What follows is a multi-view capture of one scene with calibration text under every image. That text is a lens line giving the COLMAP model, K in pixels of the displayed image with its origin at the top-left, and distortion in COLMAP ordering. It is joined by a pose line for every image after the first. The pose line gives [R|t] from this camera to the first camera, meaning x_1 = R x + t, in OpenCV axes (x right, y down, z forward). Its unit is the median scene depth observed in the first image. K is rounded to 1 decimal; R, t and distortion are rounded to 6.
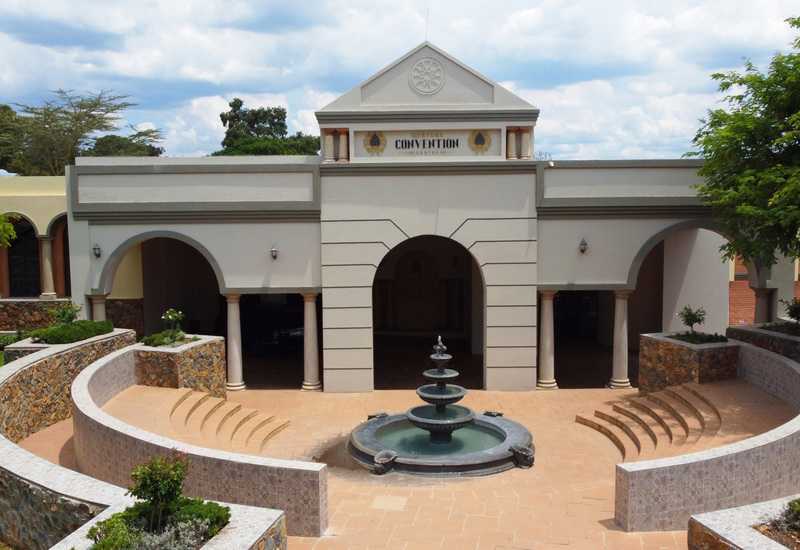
lens RADIAL K [[787.9, 0, 397.7], [0, 787.9, 270.7], [0, 0, 1]] dist [-0.002079, 0.000000]
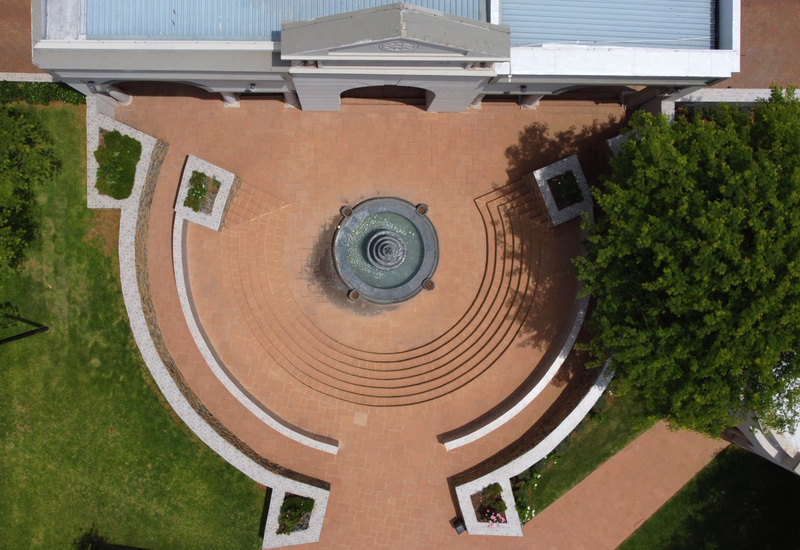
lens RADIAL K [[787.9, 0, 402.9], [0, 787.9, 273.1], [0, 0, 1]] dist [-0.002079, 0.000000]
pose [[0.996500, -0.012174, 0.082700, -0.040121], [-0.081678, 0.068670, 0.994290, -1.163057], [-0.017783, -0.997565, 0.067435, 0.653951]]
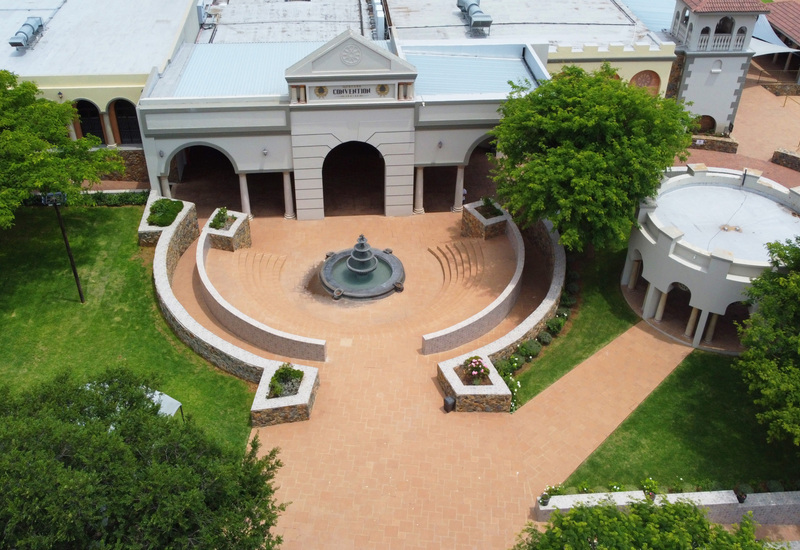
lens RADIAL K [[787.9, 0, 397.8], [0, 787.9, 274.7], [0, 0, 1]] dist [-0.002079, 0.000000]
pose [[0.994420, -0.041665, 0.096913, -0.045512], [-0.013489, 0.860931, 0.508543, -0.687956], [-0.104624, -0.507013, 0.855565, -0.670742]]
